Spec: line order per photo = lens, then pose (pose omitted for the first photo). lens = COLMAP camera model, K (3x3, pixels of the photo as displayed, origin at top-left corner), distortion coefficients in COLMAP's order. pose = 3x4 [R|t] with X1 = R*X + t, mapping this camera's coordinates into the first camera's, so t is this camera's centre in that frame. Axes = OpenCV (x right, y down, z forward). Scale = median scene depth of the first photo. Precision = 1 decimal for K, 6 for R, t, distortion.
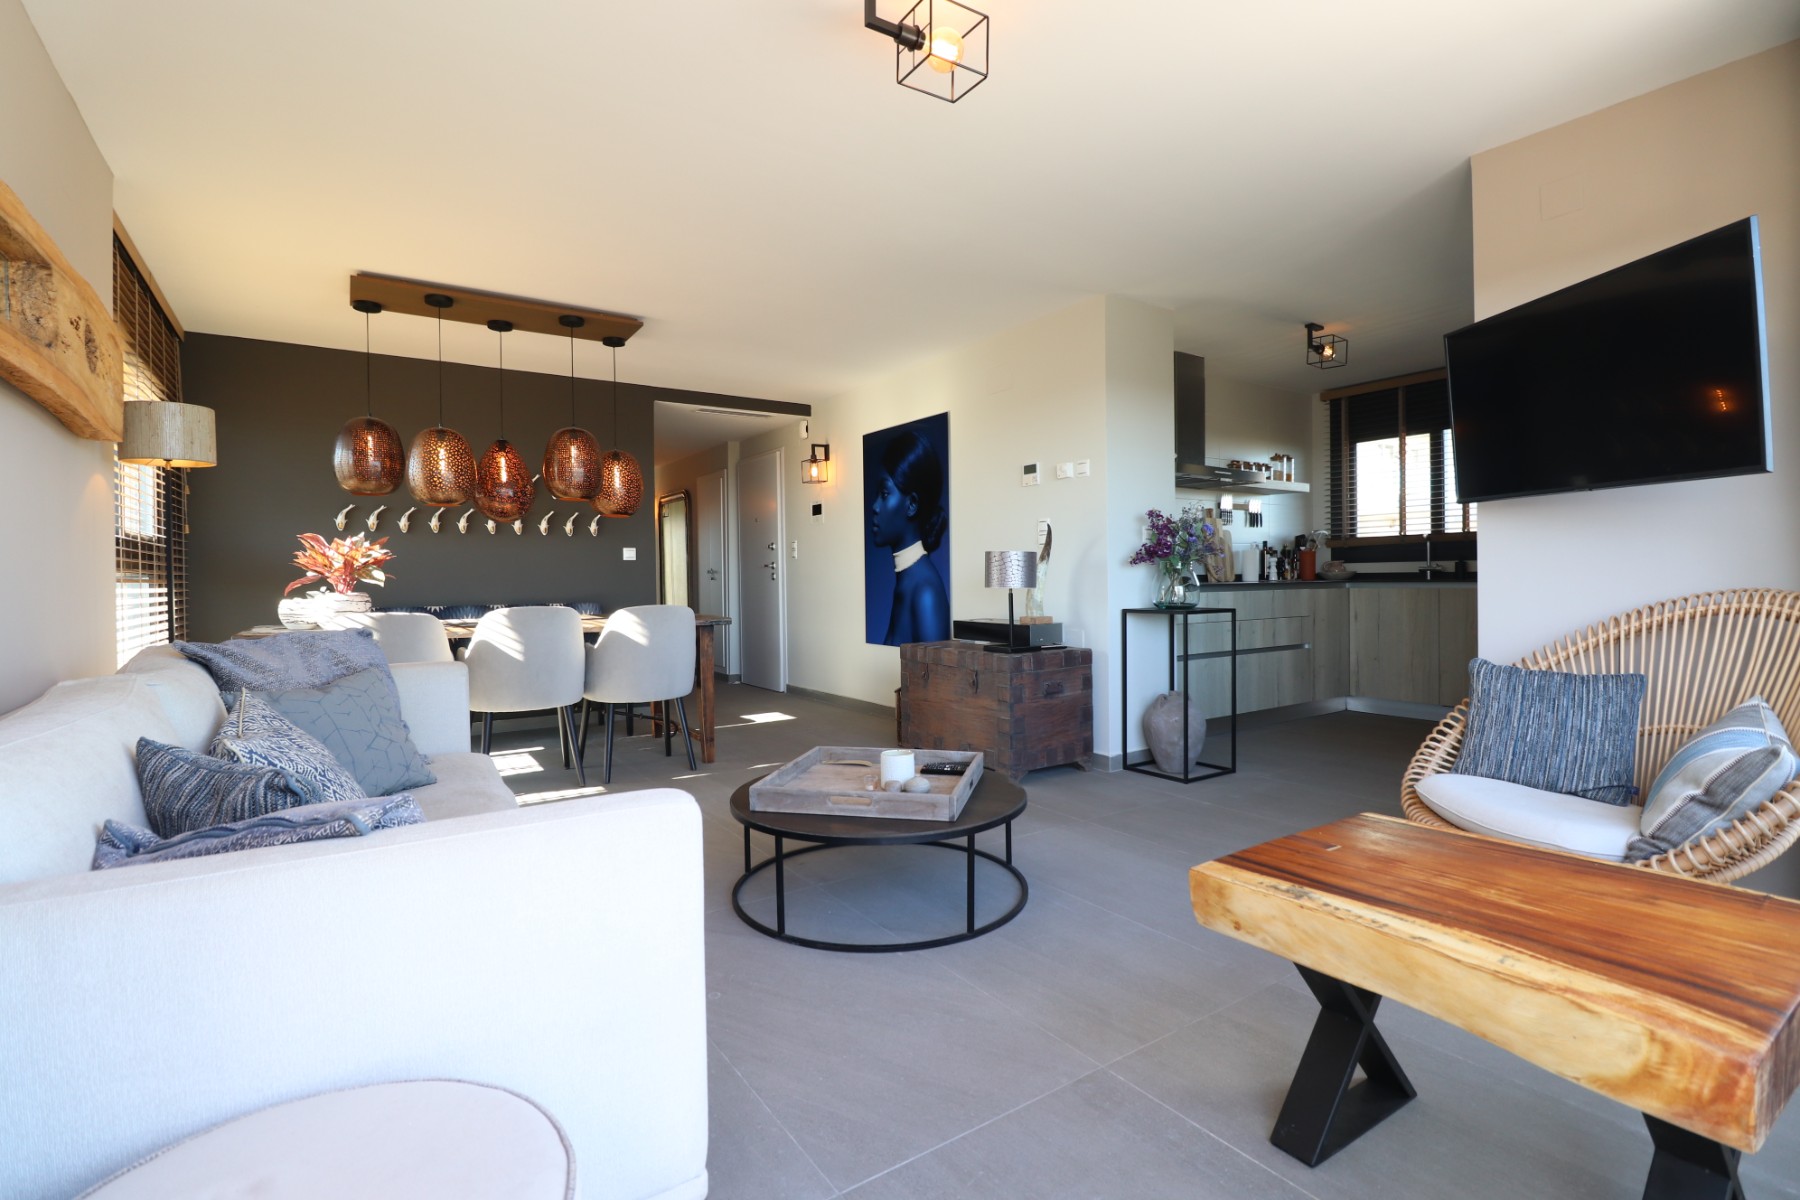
lens RADIAL K [[842.9, 0, 900.4], [0, 842.9, 589.1], [0, 0, 1]] dist [0.001286, -0.013780]
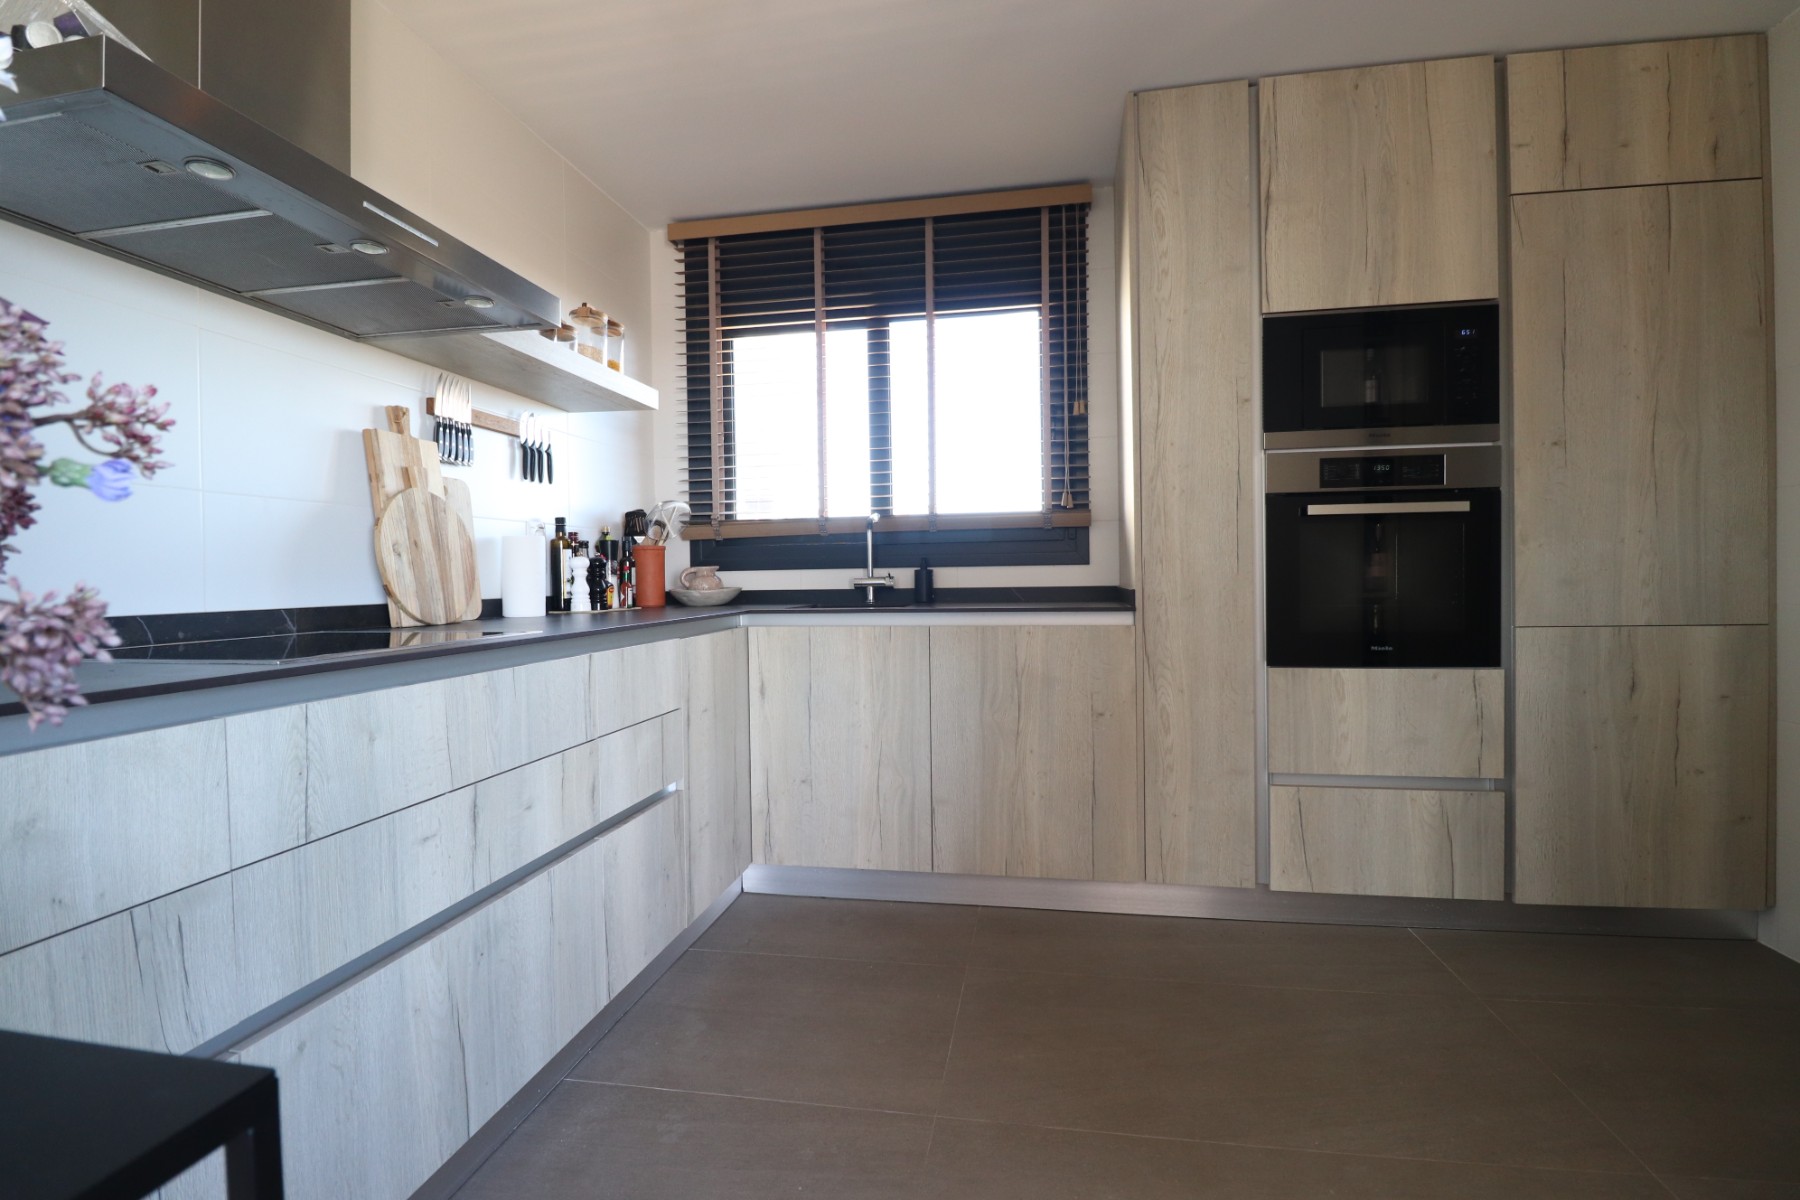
lens RADIAL K [[842.9, 0, 900.4], [0, 842.9, 589.1], [0, 0, 1]] dist [0.001286, -0.013780]
pose [[0.700406, -0.009890, 0.713676, 0.253578], [0.015938, 0.999871, -0.001786, -0.018273], [-0.713567, 0.012626, 0.700473, 0.590040]]
